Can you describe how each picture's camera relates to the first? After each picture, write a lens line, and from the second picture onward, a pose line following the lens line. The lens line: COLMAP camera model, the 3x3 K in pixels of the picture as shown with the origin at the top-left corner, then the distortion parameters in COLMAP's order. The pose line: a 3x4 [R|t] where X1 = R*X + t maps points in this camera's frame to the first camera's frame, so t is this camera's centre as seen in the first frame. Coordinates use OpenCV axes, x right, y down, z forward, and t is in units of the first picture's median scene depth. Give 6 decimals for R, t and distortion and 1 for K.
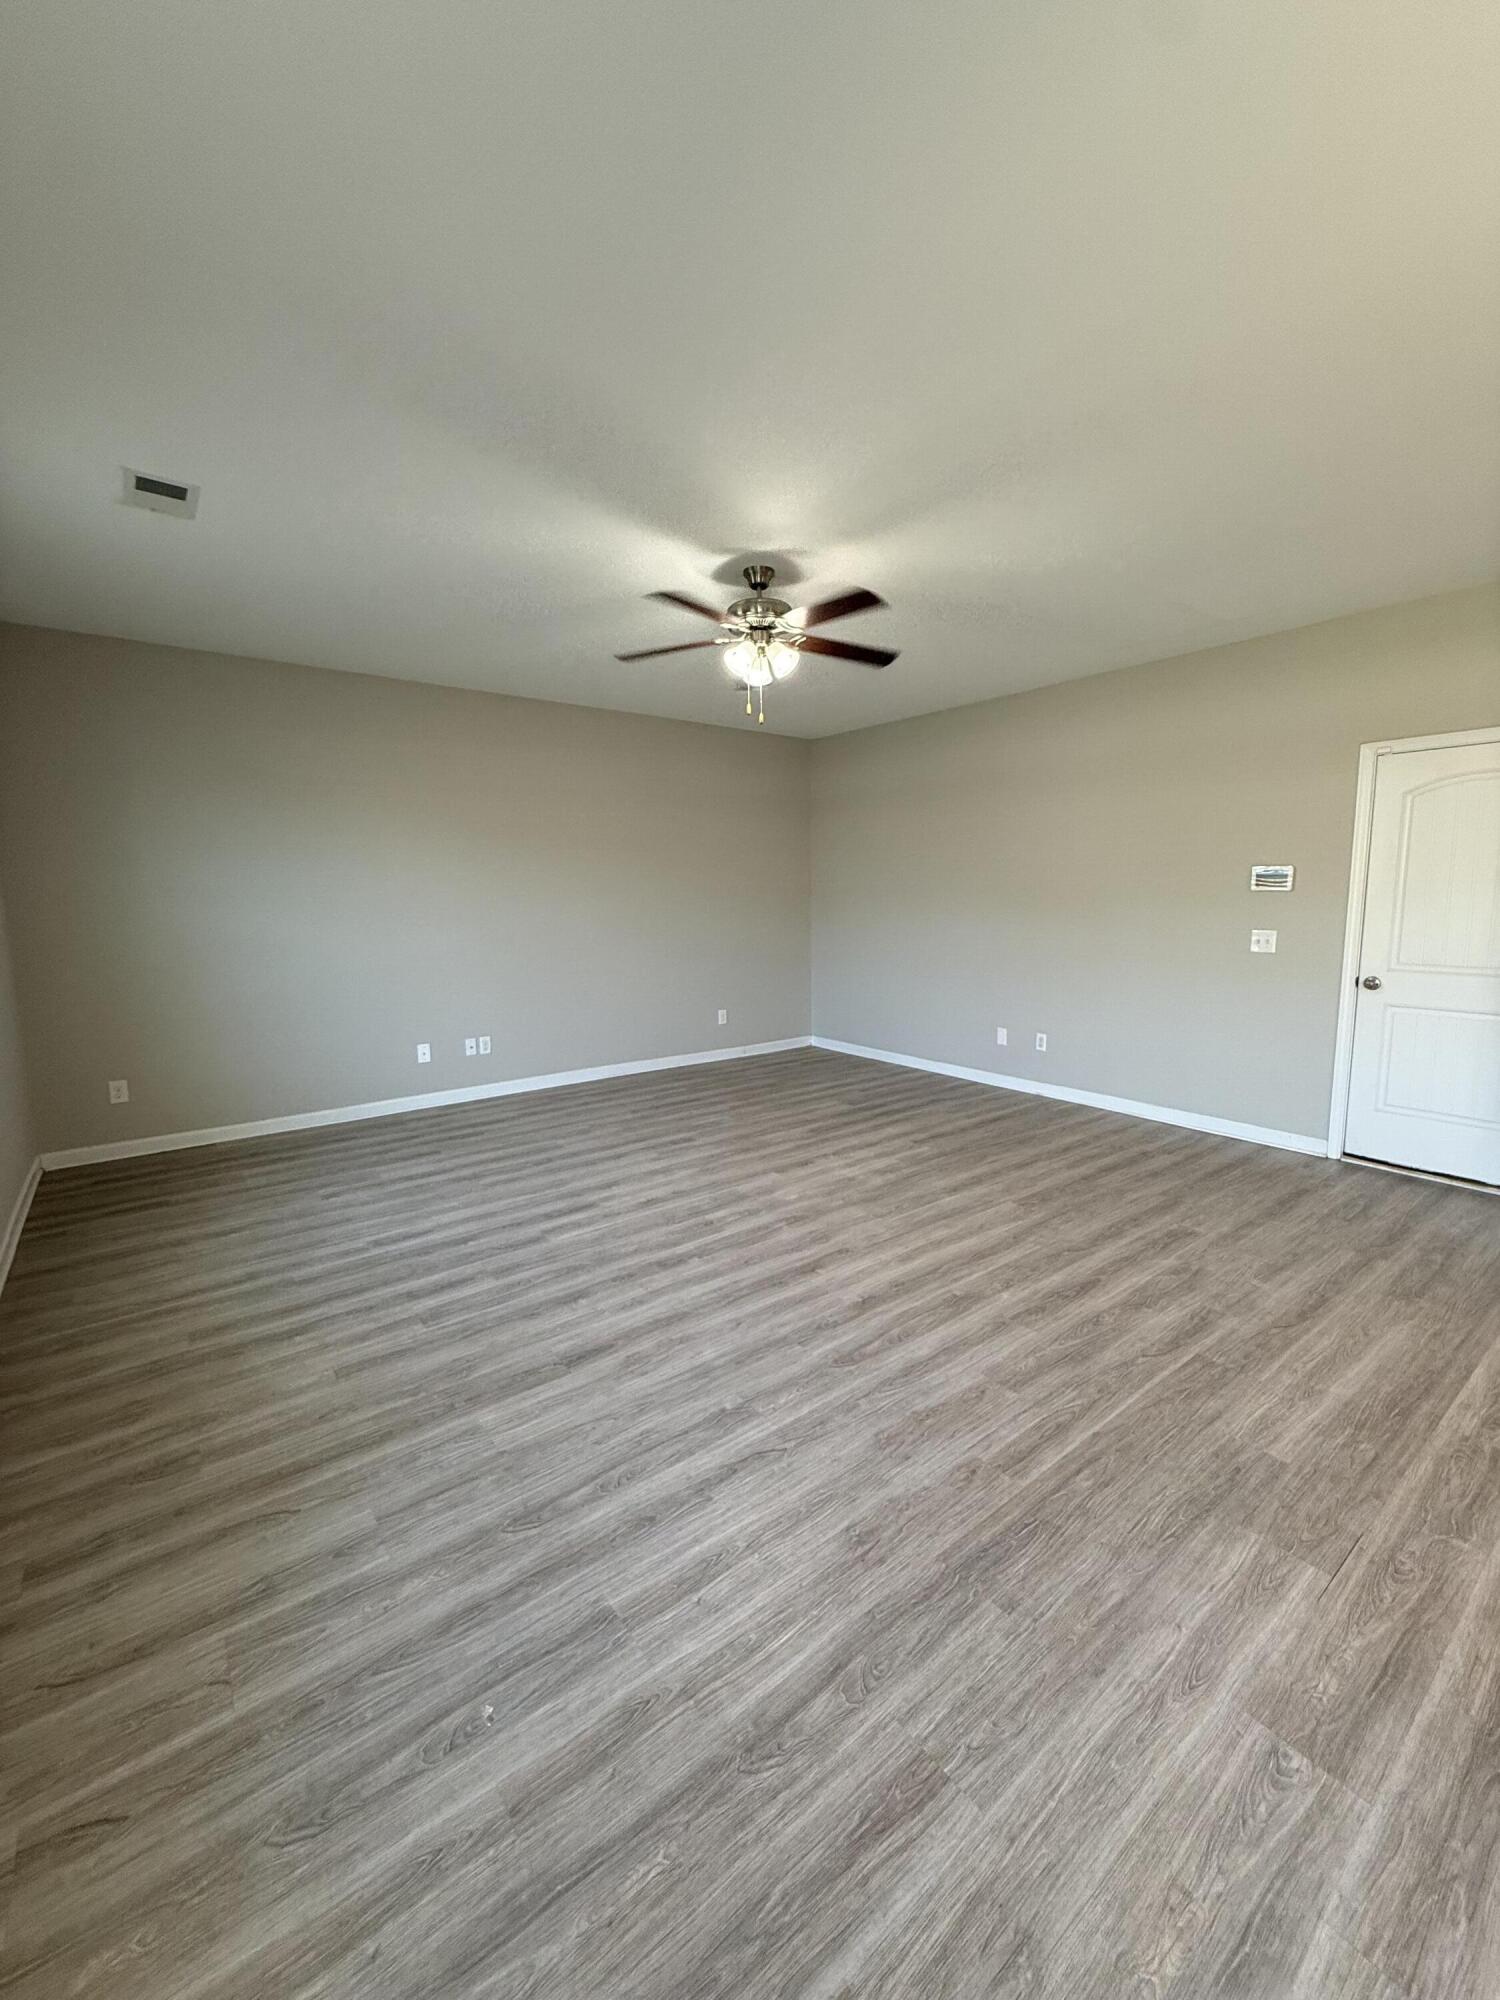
lens RADIAL K [[797.3, 0, 750.4], [0, 797.3, 993.7], [0, 0, 1]] dist [0.000715, 0.000225]
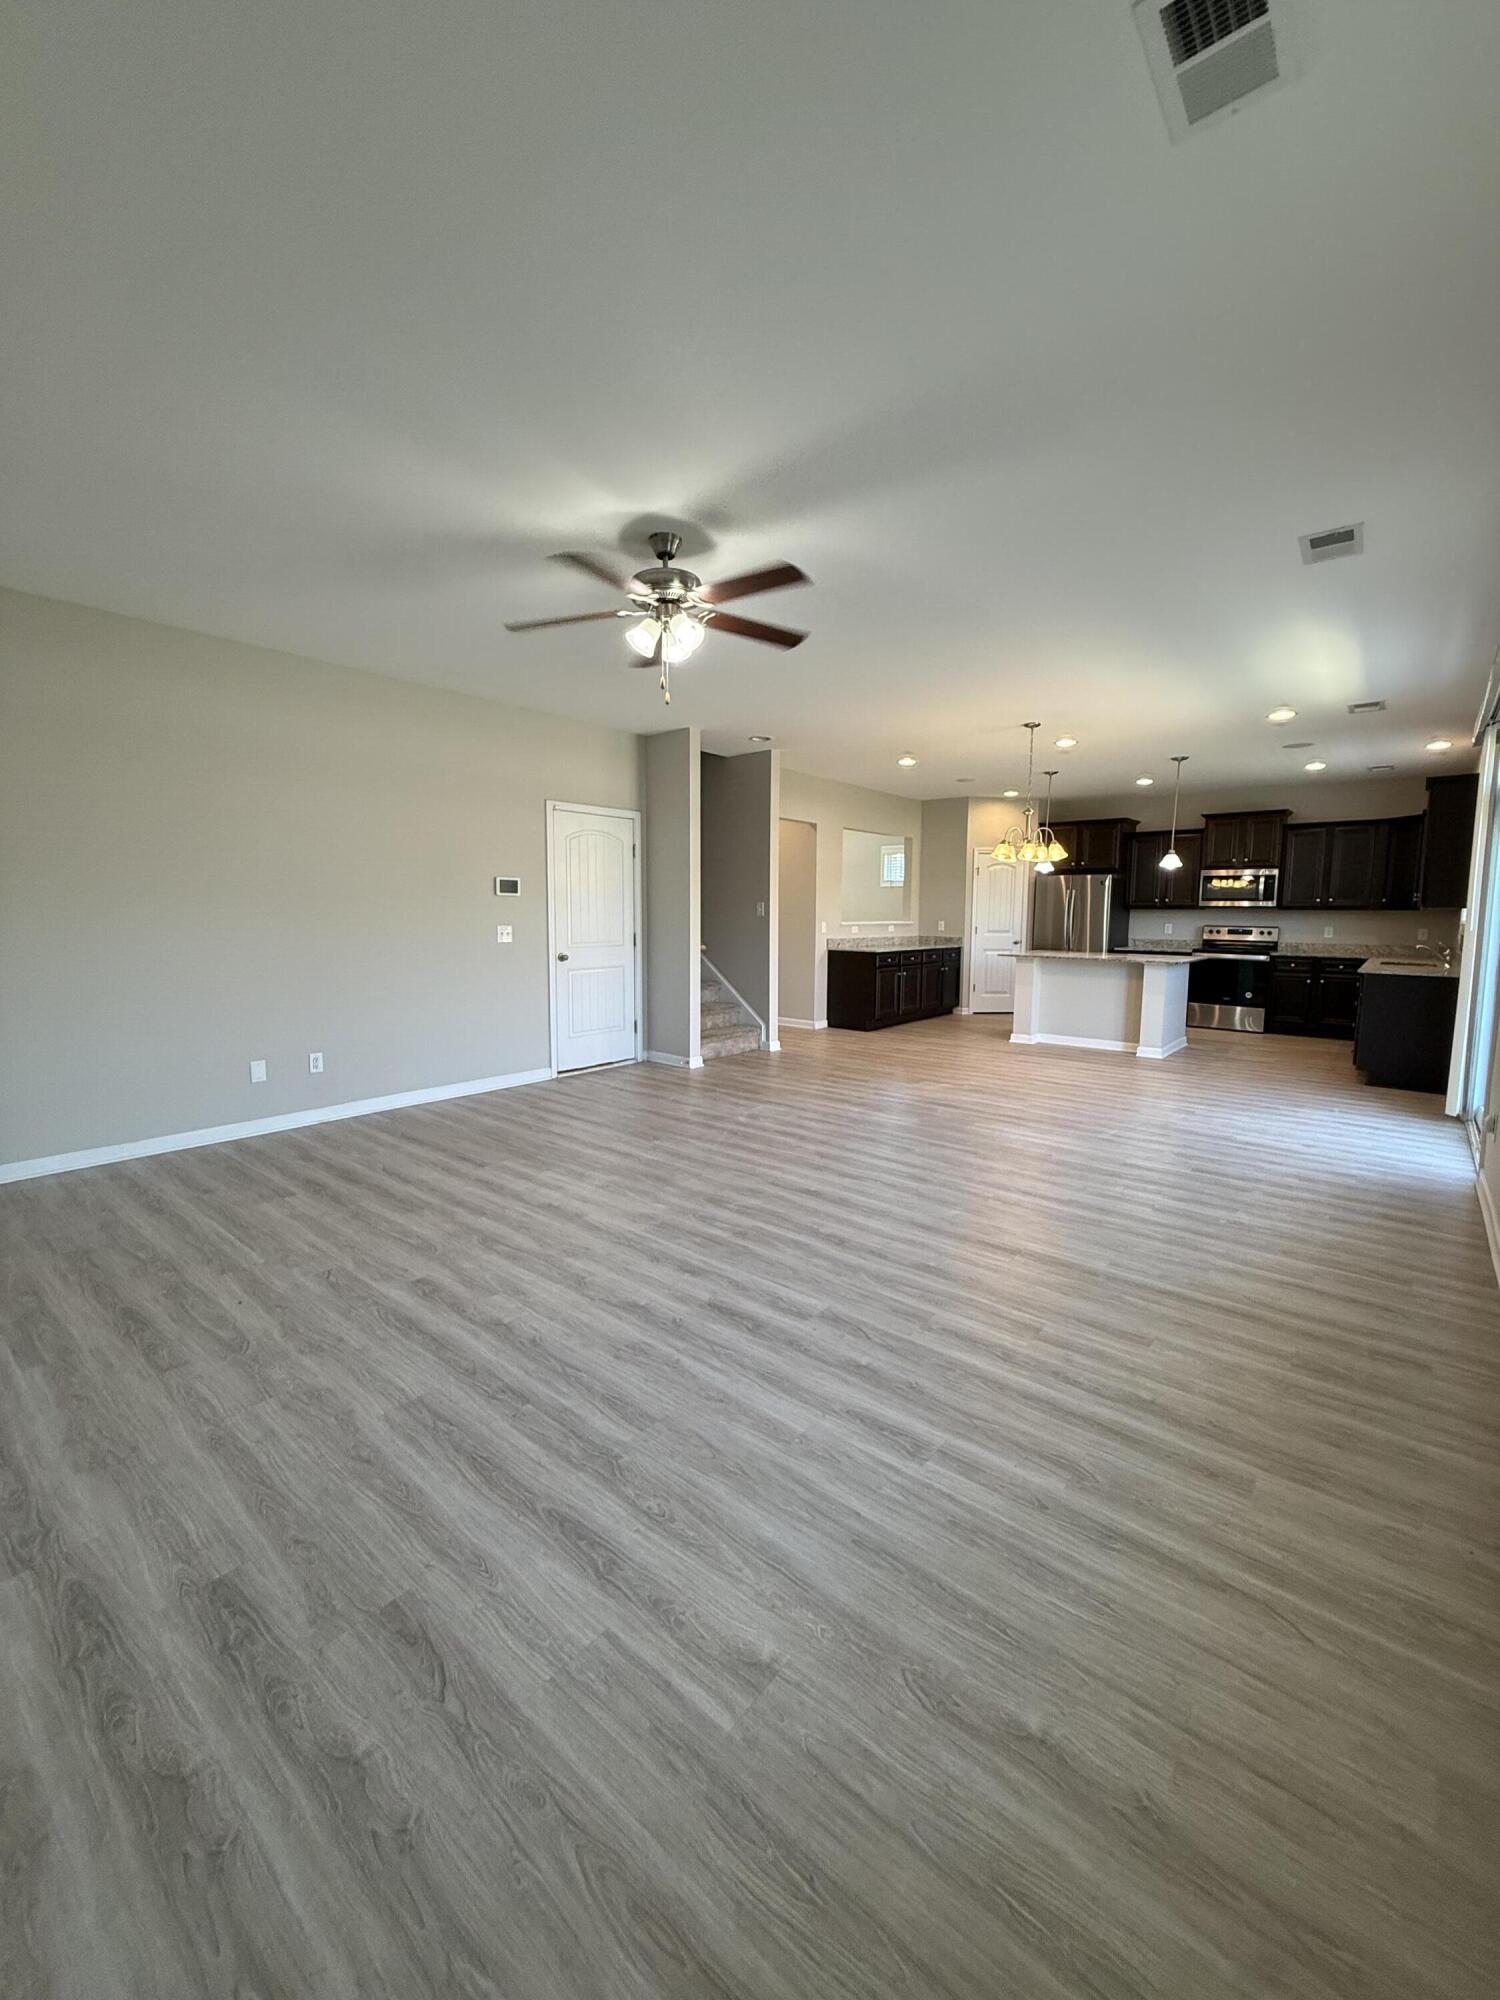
lens RADIAL K [[797.3, 0, 750.4], [0, 797.3, 993.7], [0, 0, 1]] dist [0.000715, 0.000225]
pose [[-0.222158, -0.095251, 0.970347, -0.939057], [0.115727, 0.985605, 0.123244, -0.107262], [-0.968118, 0.139675, -0.207937, 1.138035]]
